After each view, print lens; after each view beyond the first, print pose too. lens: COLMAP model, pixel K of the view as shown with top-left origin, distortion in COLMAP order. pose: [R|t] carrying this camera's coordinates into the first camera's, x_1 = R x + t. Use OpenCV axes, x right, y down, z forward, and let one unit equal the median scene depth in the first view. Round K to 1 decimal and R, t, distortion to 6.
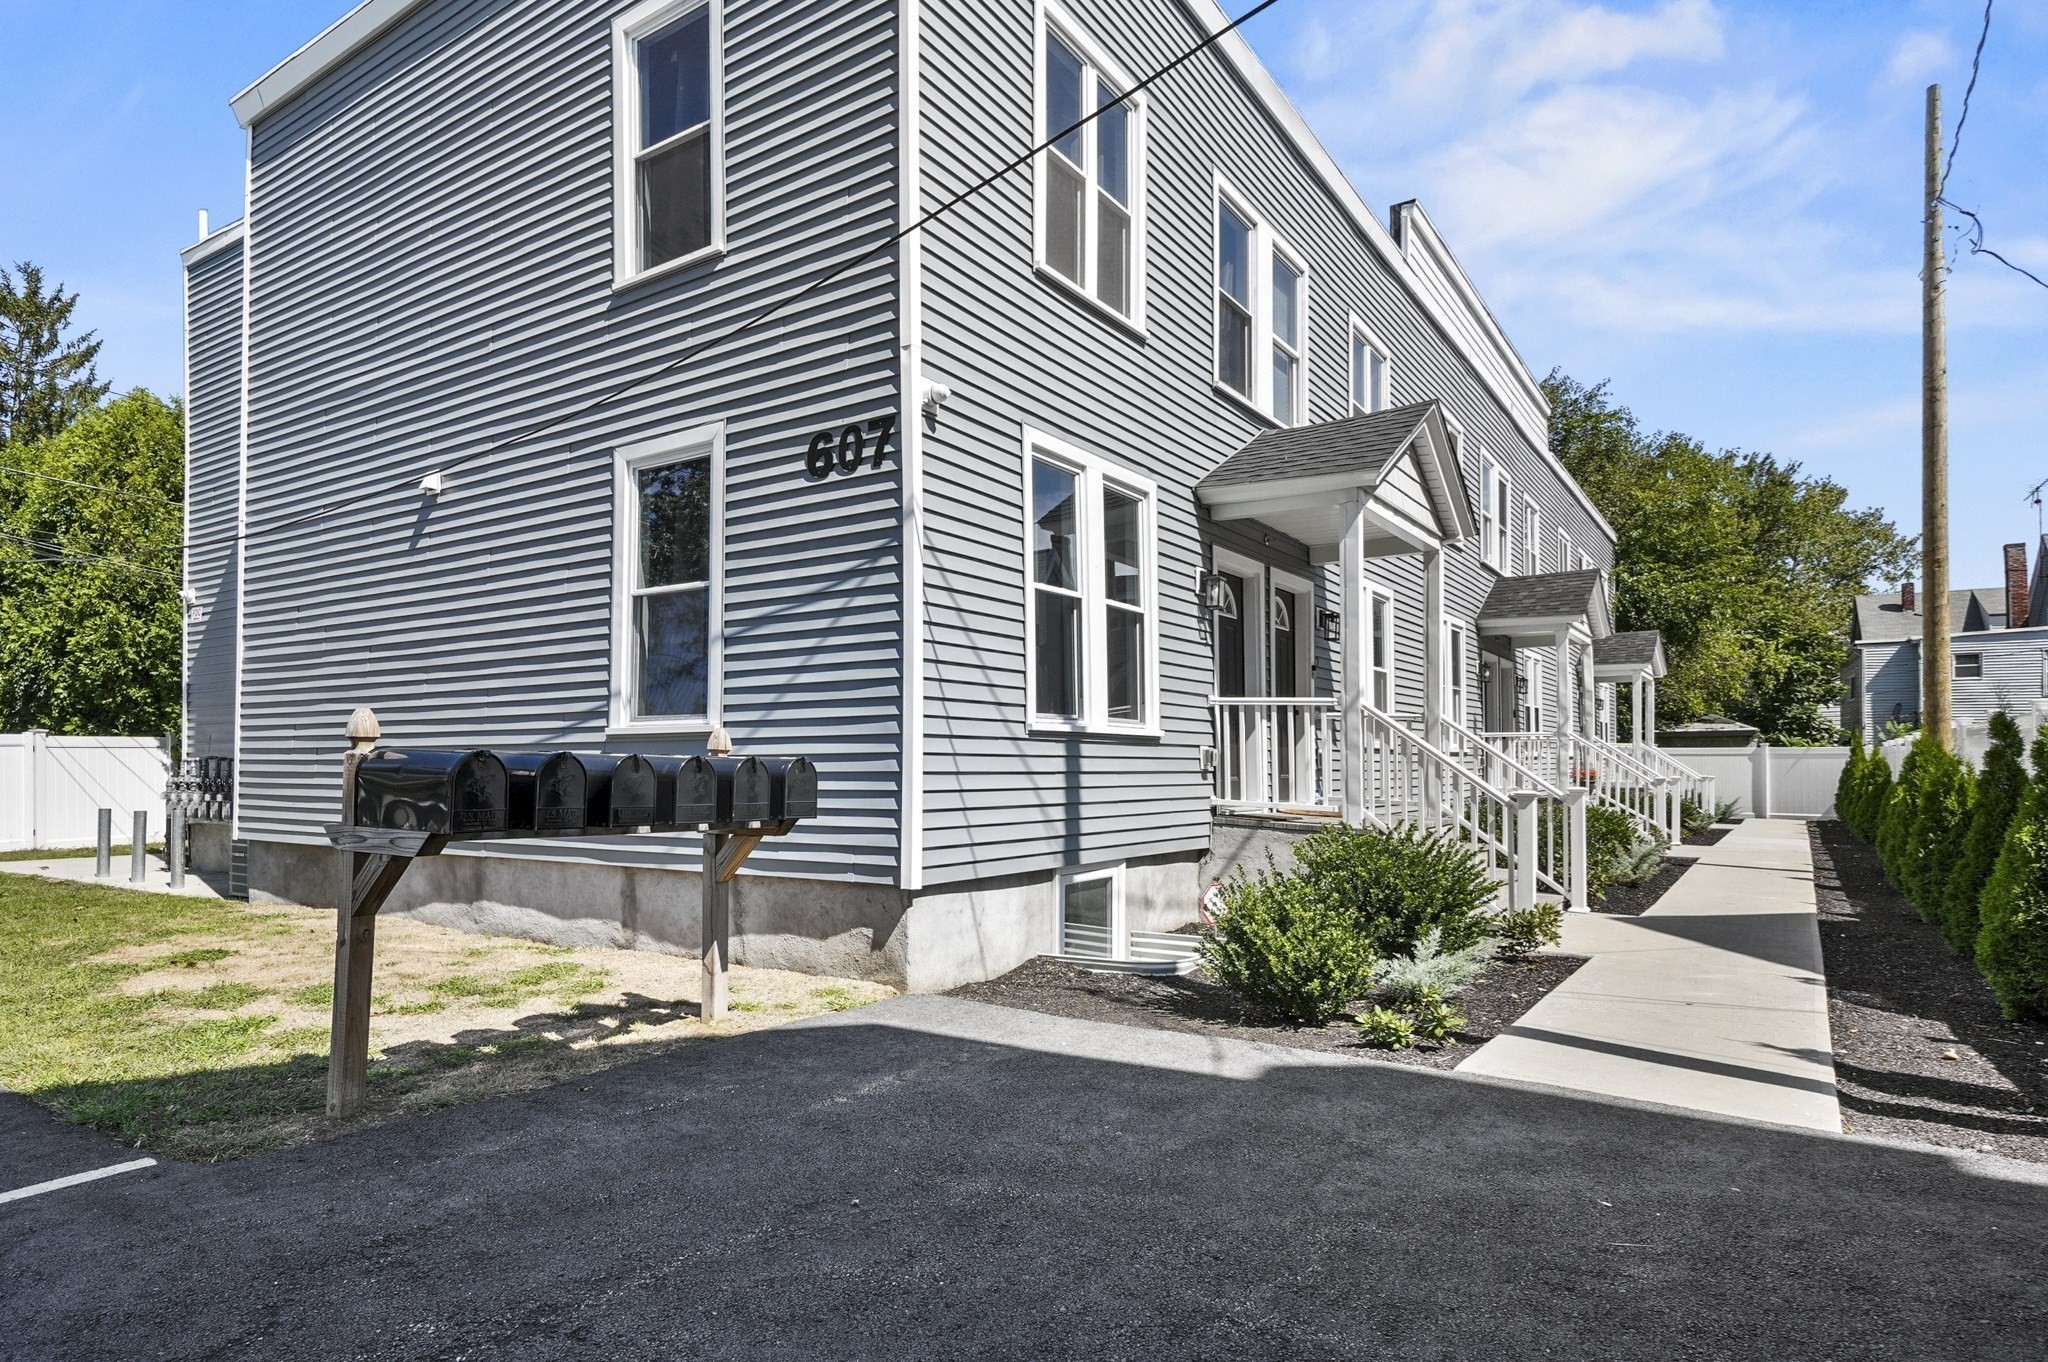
lens RADIAL K [[1036.0, 0, 1099.7], [0, 1036.0, 754.8], [0, 0, 1]] dist [0.010962, -0.000795]
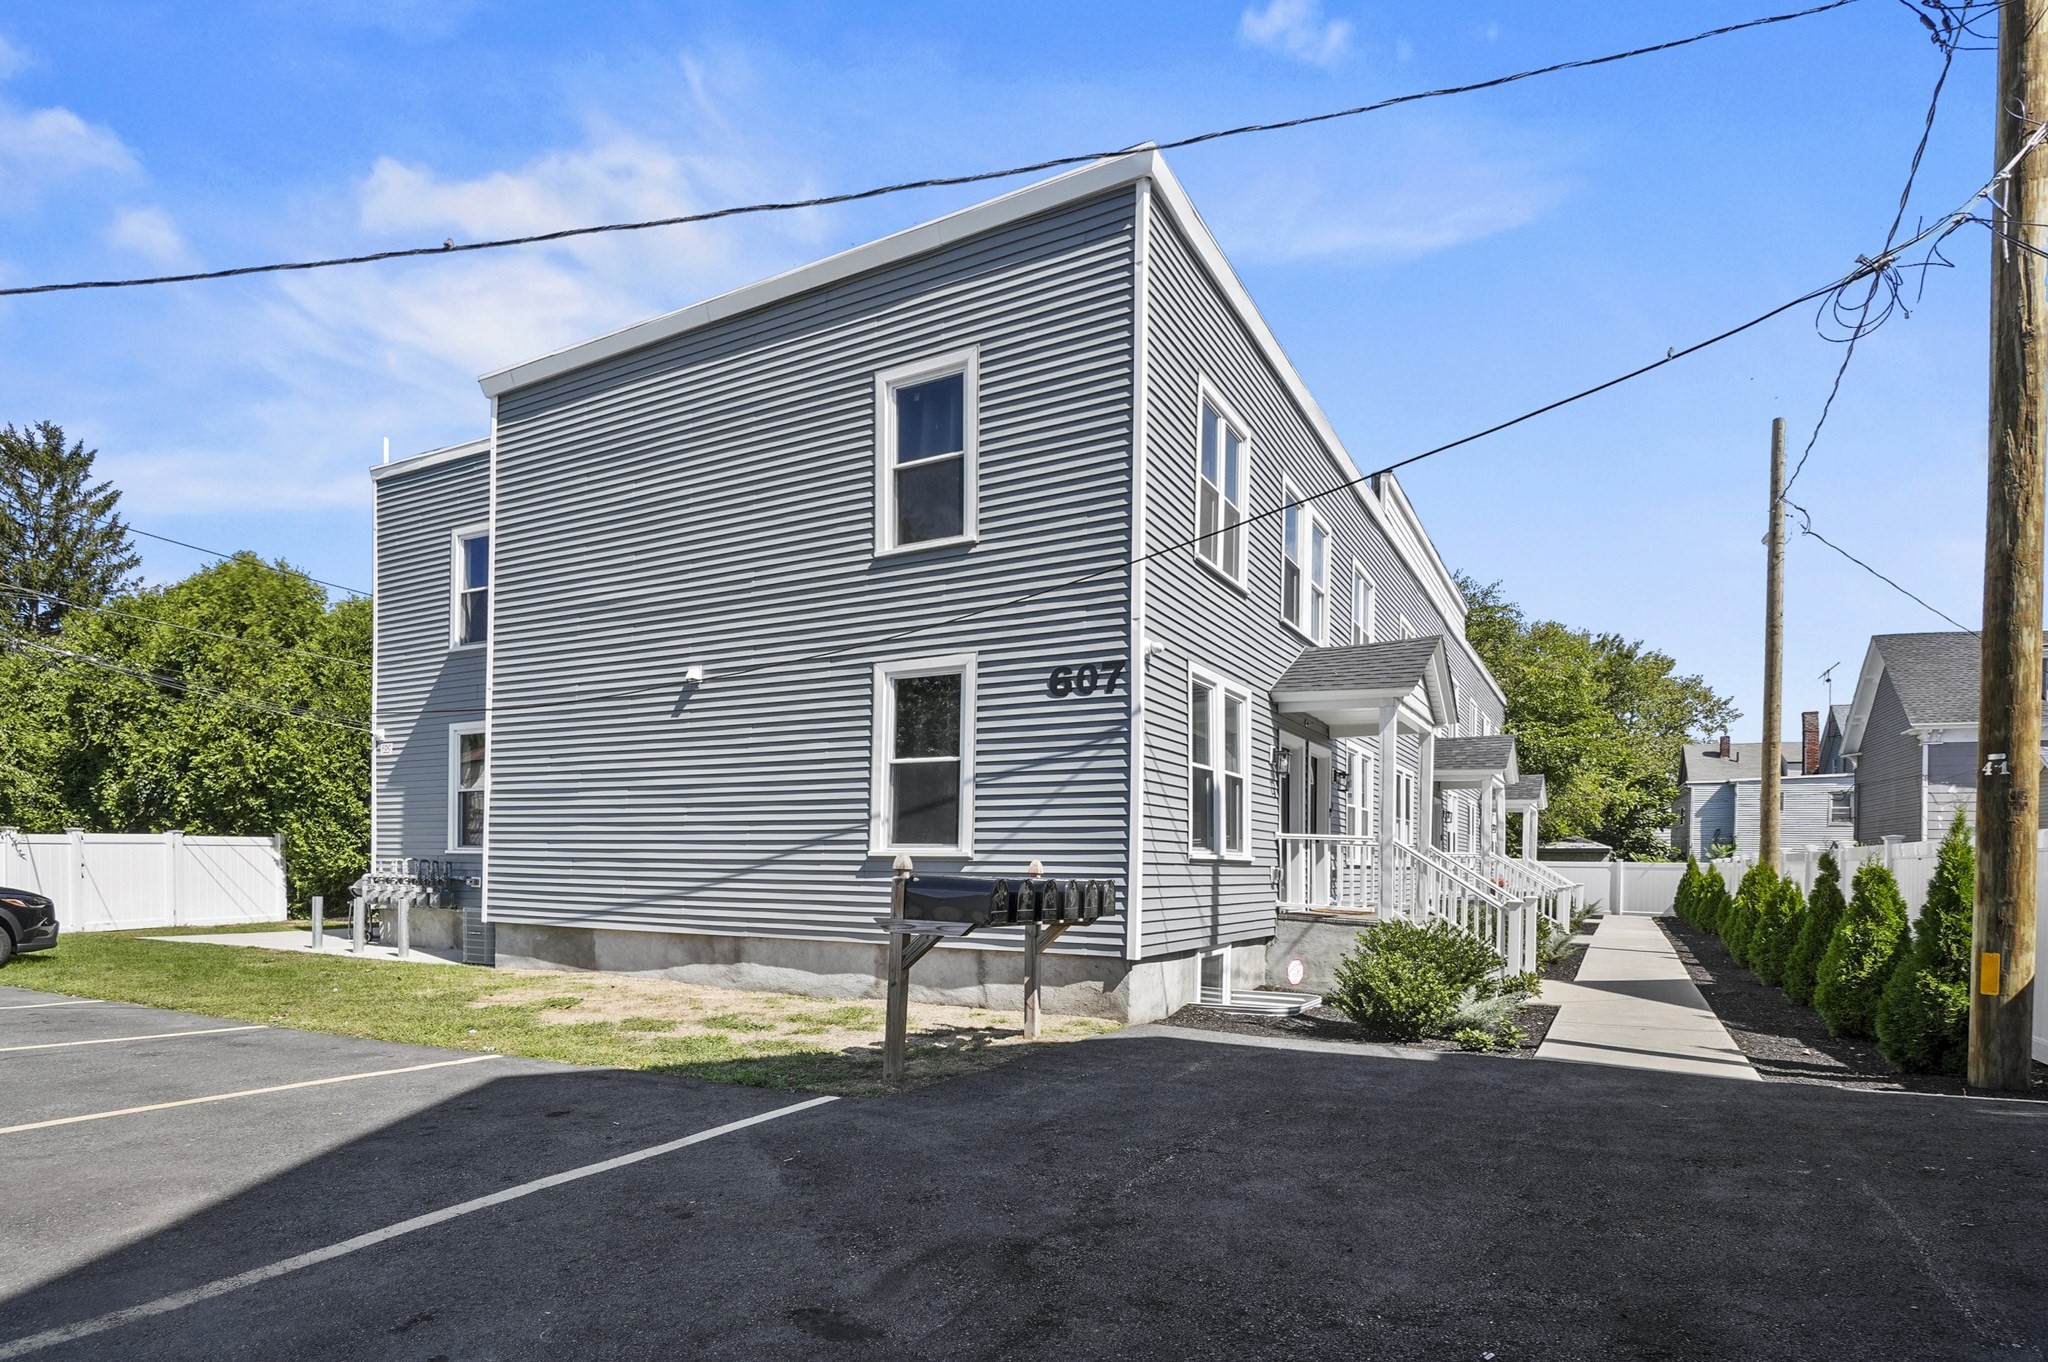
lens RADIAL K [[1002.2, 0, 863.6], [0, 1002.2, 867.3], [0, 0, 1]] dist [0.000170, -0.001333]
pose [[0.999935, 0.006415, -0.009474, -0.480049], [-0.006175, 0.999664, 0.025178, -0.040251], [0.009633, -0.025118, 0.999638, -0.446533]]
